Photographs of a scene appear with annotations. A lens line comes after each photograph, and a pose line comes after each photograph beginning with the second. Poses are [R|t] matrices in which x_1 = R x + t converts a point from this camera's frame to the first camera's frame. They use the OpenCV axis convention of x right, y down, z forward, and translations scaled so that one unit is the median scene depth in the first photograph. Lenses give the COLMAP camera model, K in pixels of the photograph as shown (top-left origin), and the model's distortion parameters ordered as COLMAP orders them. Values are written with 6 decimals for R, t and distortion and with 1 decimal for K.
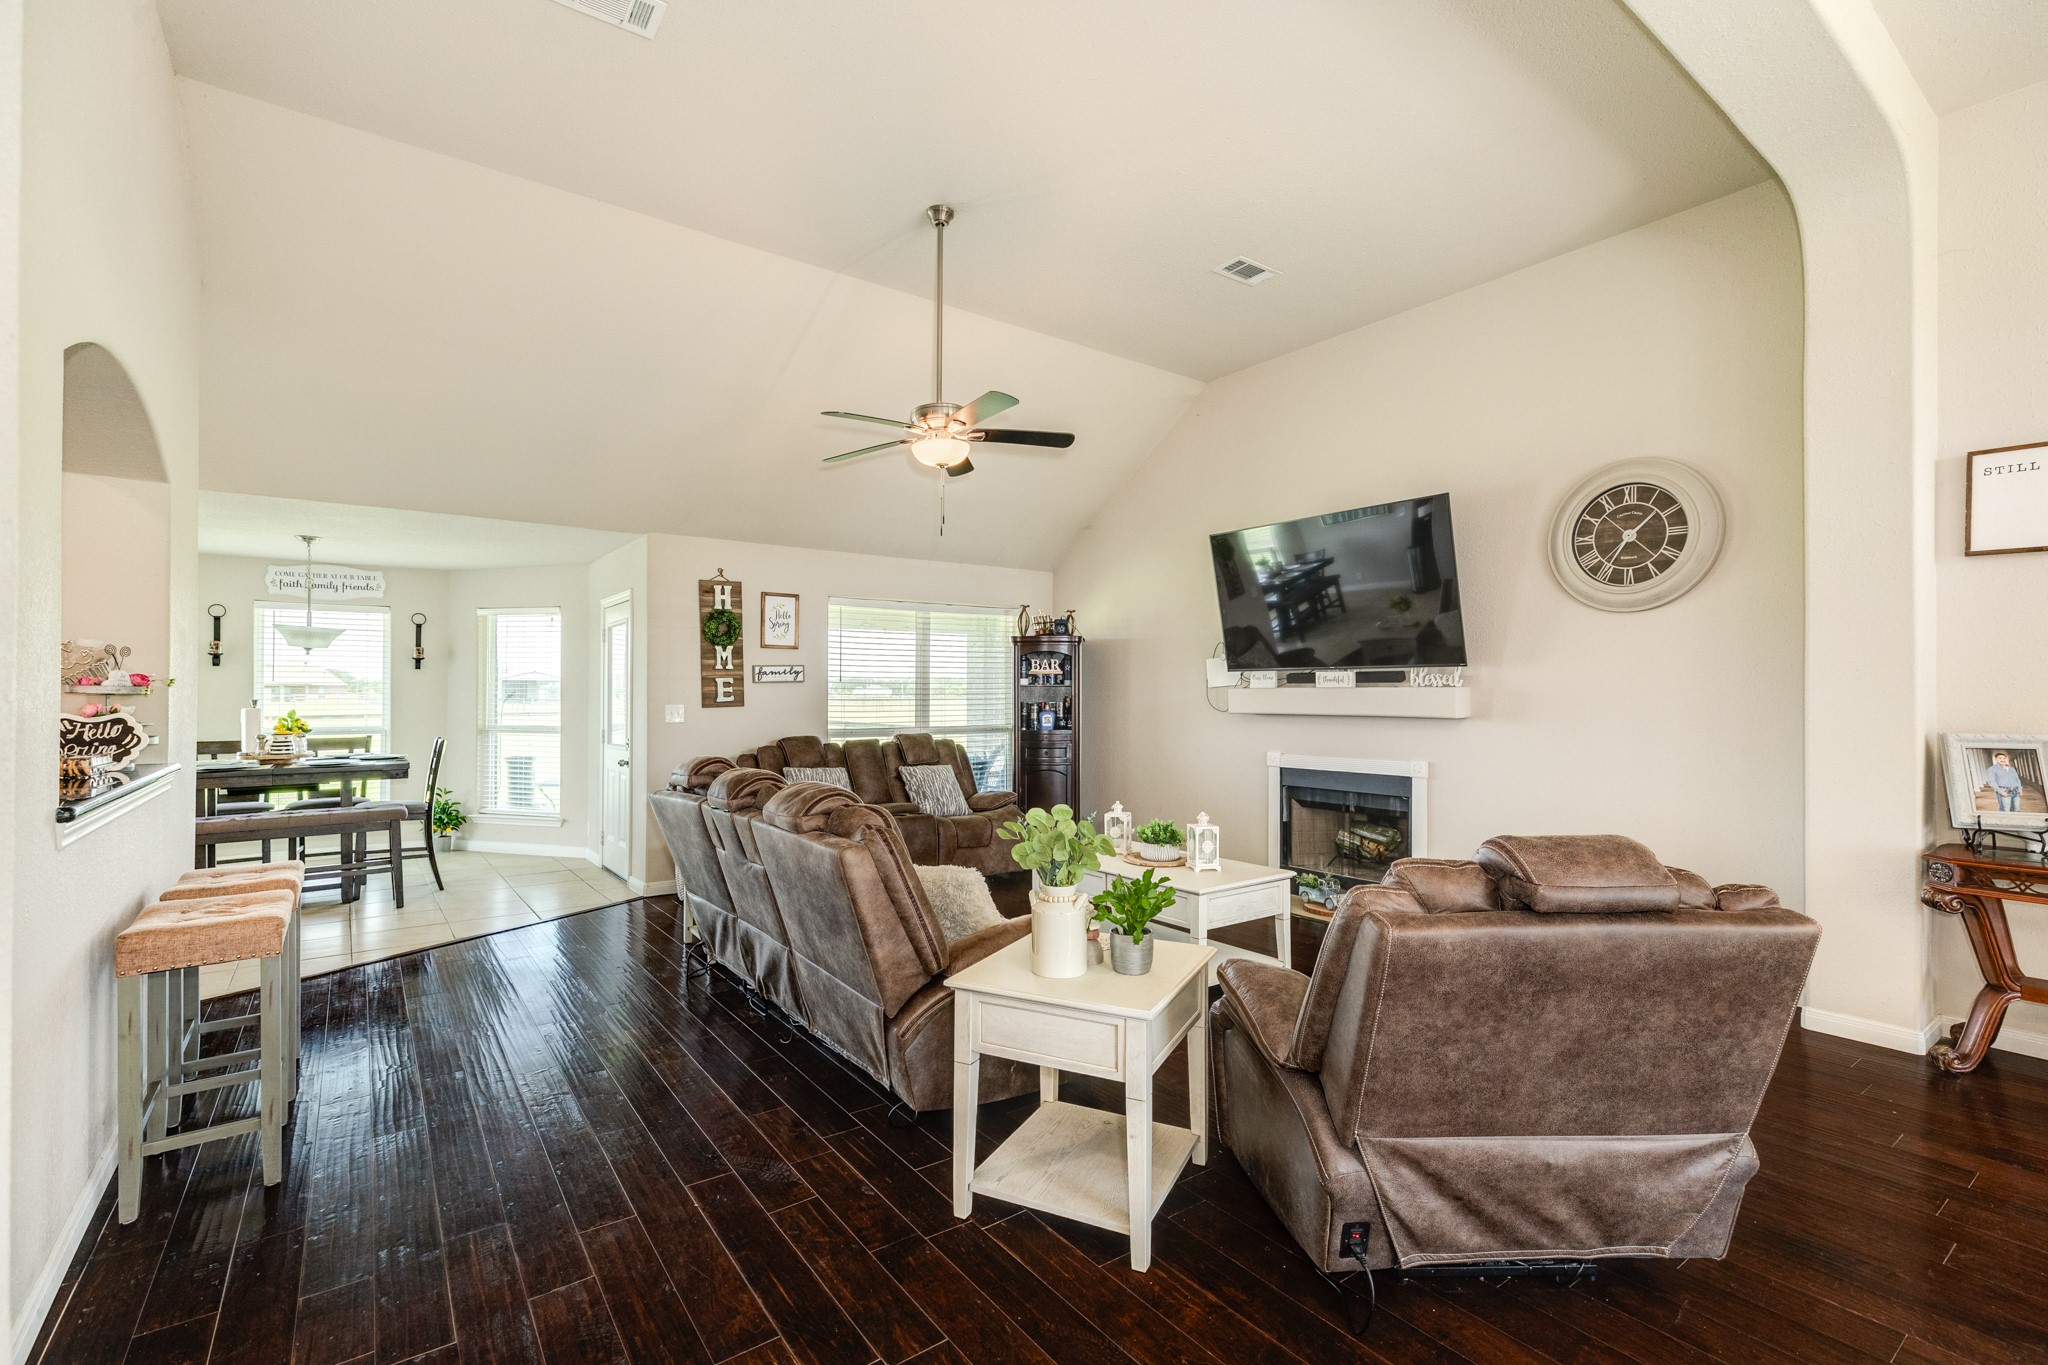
lens RADIAL K [[917.3, 0, 1024.0], [0, 917.3, 682.5], [0, 0, 1]] dist [0.009040, 0.000159]
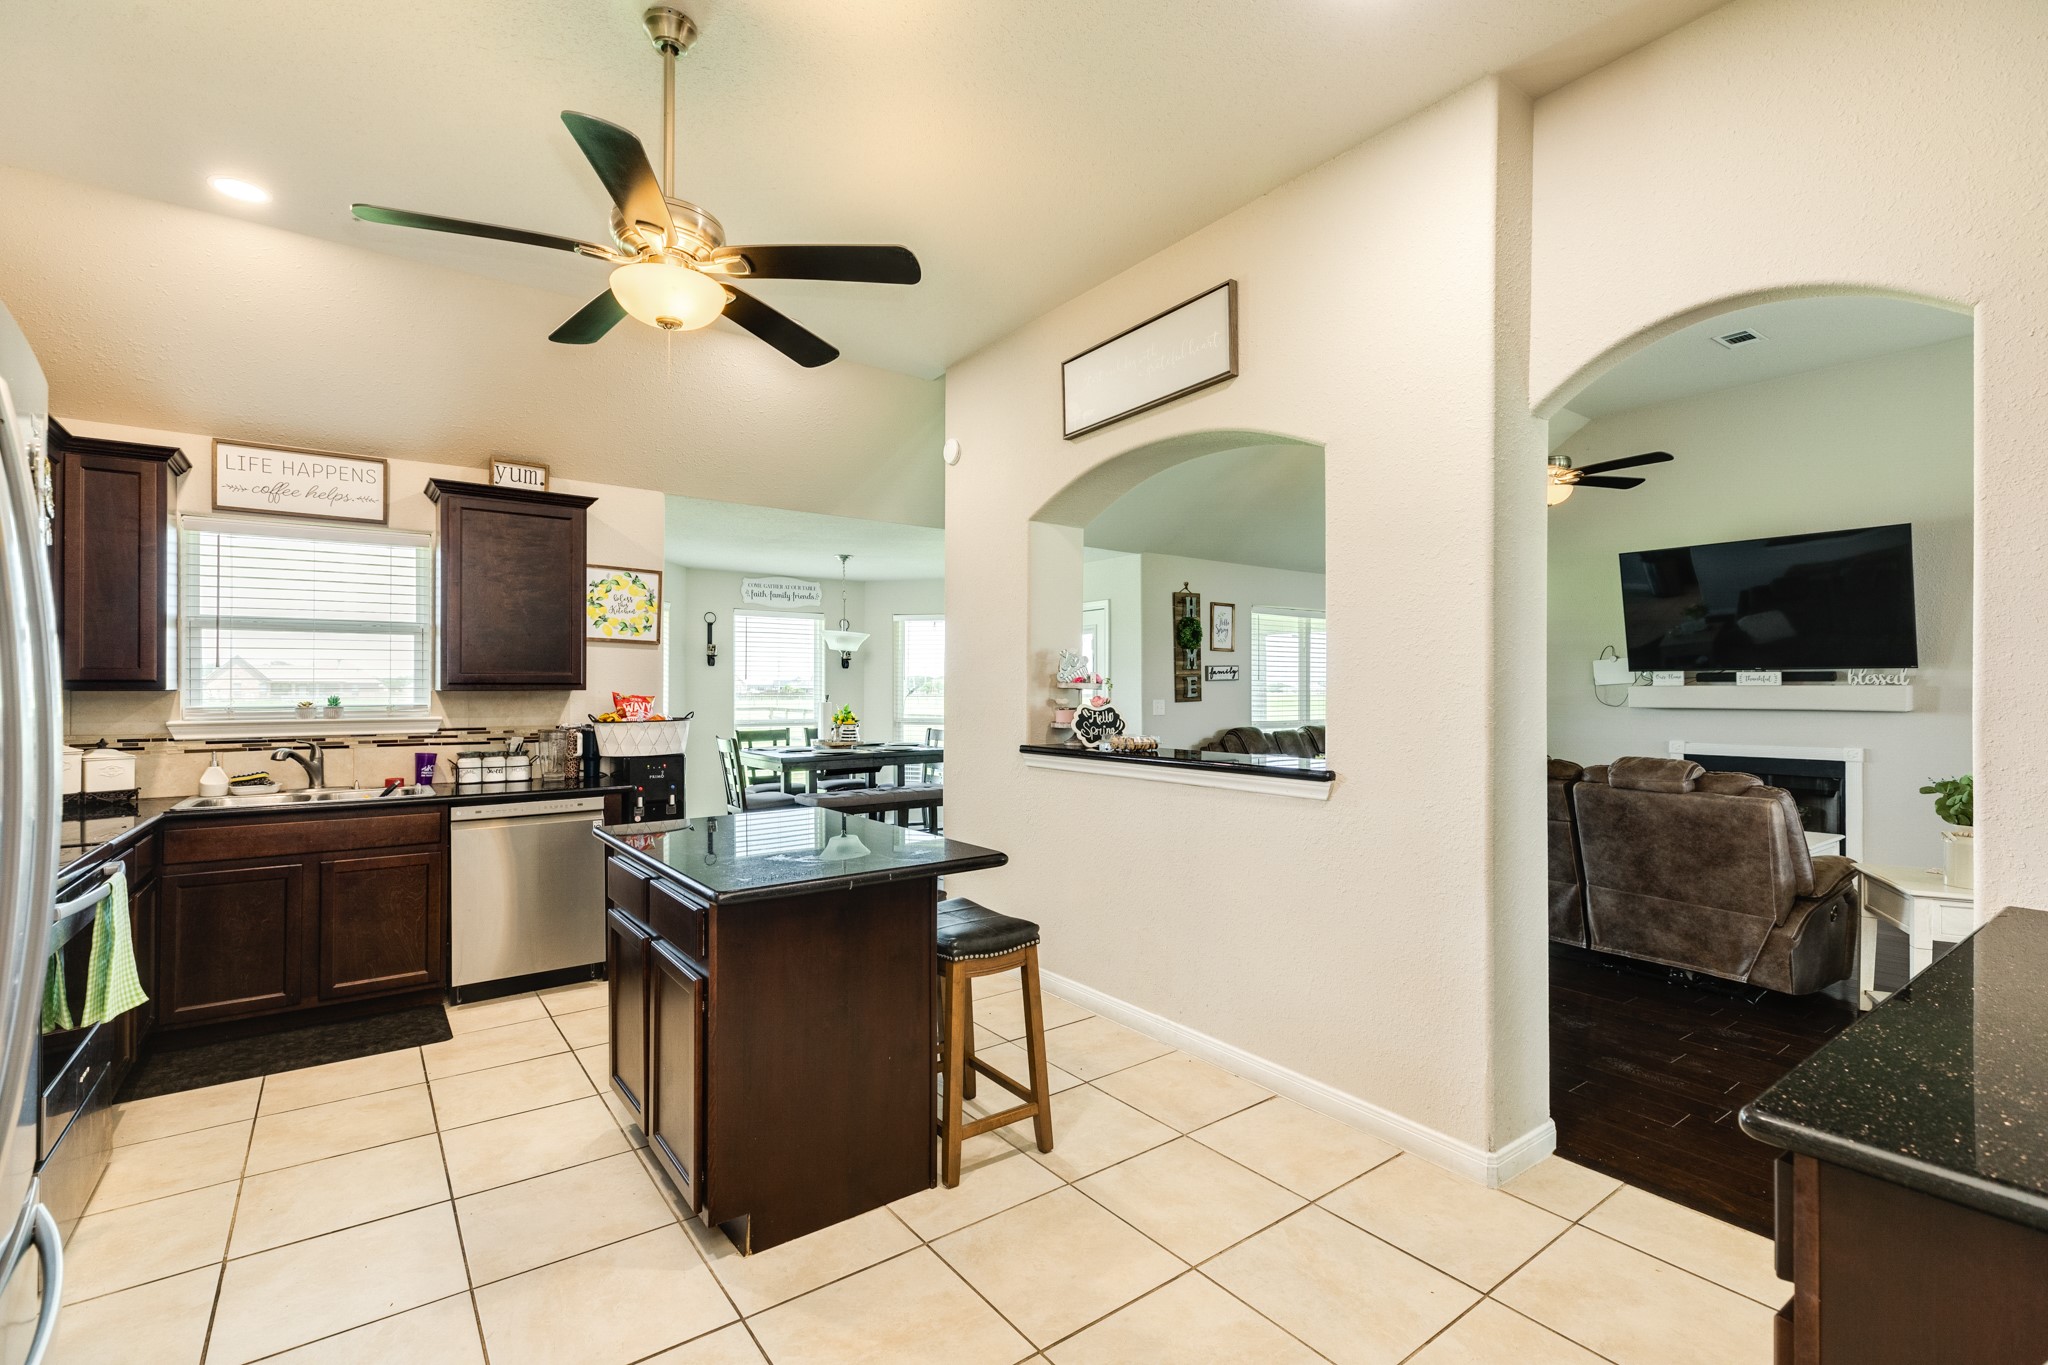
lens RADIAL K [[907.5, 0, 1024.0], [0, 907.5, 682.5], [0, 0, 1]] dist [0.002475, 0.000271]
pose [[0.999992, 0.001417, -0.003837, -0.535215], [-0.001407, 0.999995, 0.002780, -0.000450], [0.003840, -0.002774, 0.999989, -0.148973]]
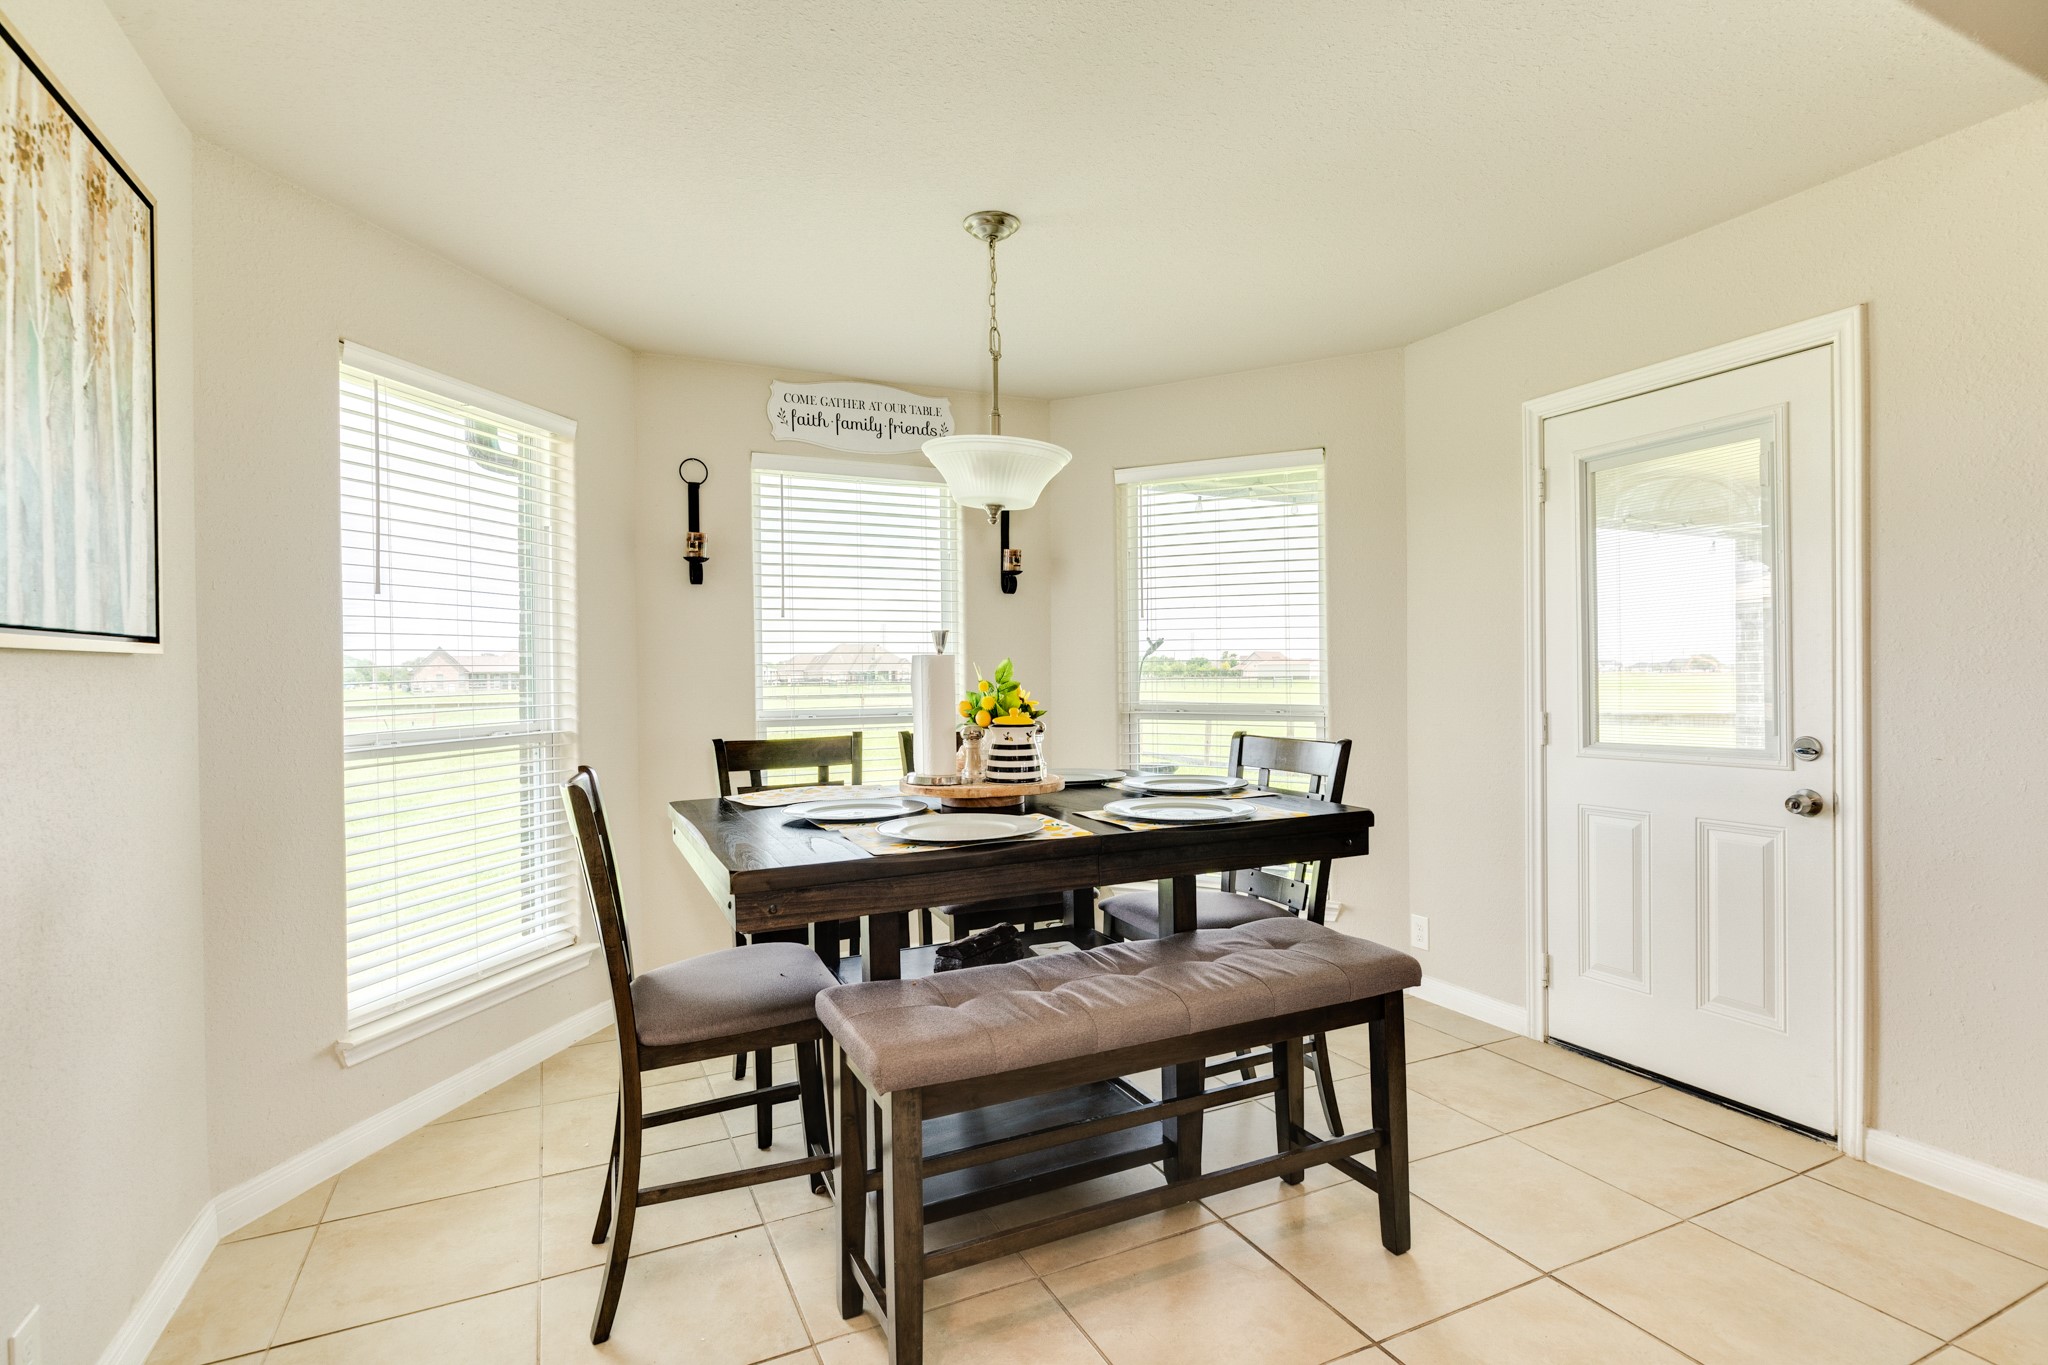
lens RADIAL K [[998.8, 0, 1024.0], [0, 998.8, 682.5], [0, 0, 1]] dist [0.004423, 0.000811]
pose [[0.980927, -0.007881, -0.194216, -0.672628], [0.011415, 0.999789, 0.017083, 0.030864], [0.194040, -0.018974, 0.980810, 0.573944]]
